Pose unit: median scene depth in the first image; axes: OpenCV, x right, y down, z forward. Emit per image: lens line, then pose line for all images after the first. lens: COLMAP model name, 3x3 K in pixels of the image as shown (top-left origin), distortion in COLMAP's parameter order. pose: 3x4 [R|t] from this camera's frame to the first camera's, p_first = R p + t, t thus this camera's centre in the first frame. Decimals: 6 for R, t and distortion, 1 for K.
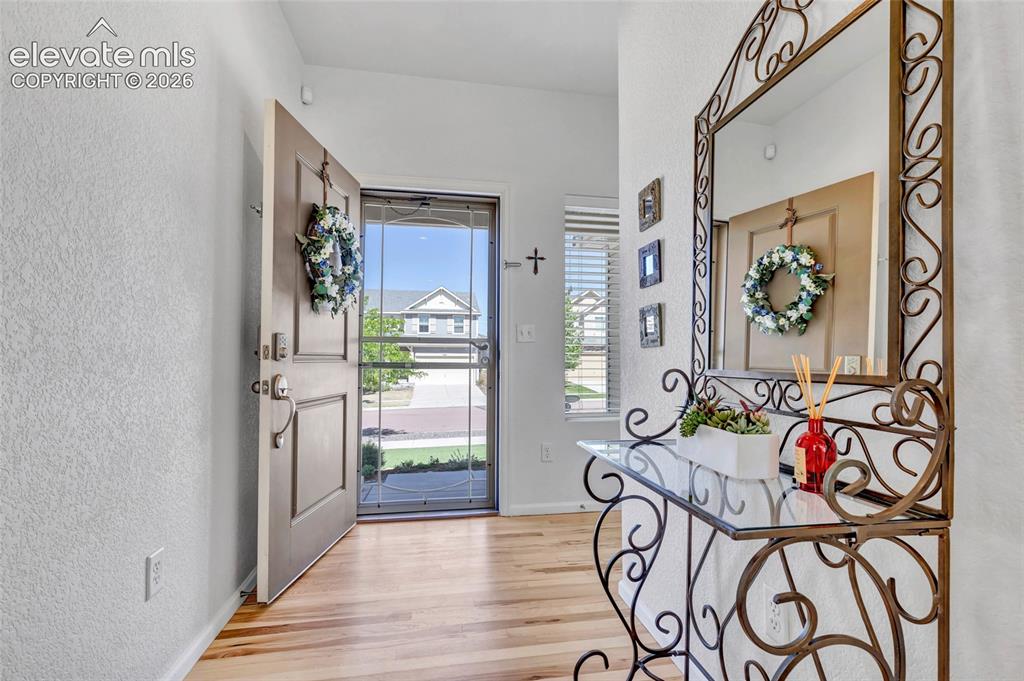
lens RADIAL K [[469.9, 0, 512.1], [0, 469.9, 344.2], [0, 0, 1]] dist [0.004363, -0.001148]
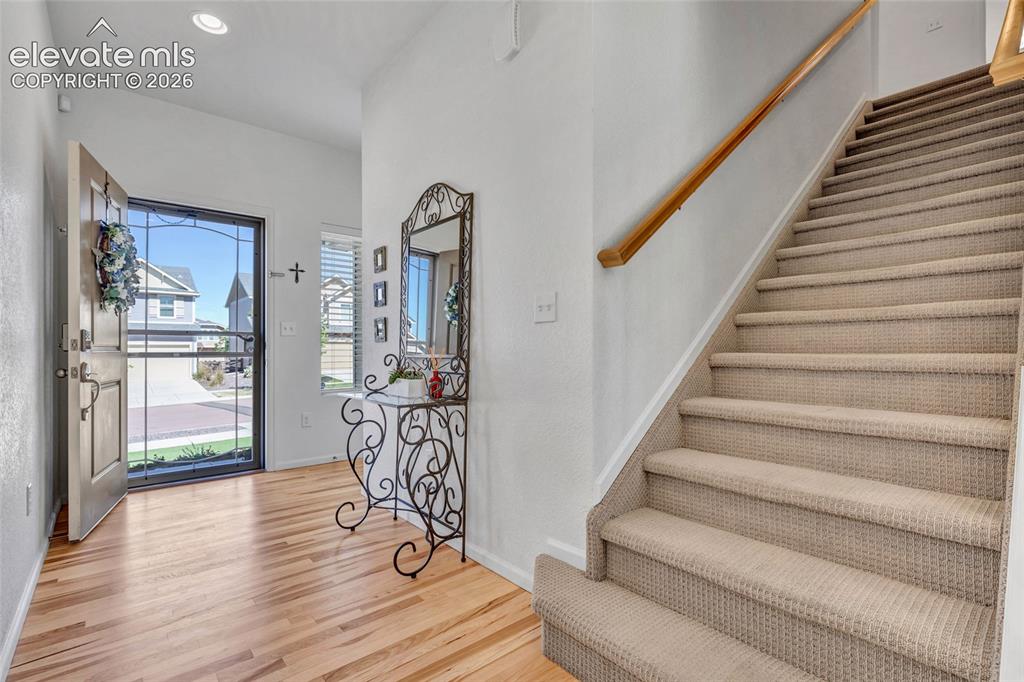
lens RADIAL K [[469.9, 0, 513.8], [0, 469.9, 347.1], [0, 0, 1]] dist [0.004363, -0.001148]
pose [[0.864121, -0.004001, 0.503269, -0.149000], [-0.011911, 0.999526, 0.028397, -0.028445], [-0.503144, -0.030533, 0.863663, -0.728754]]
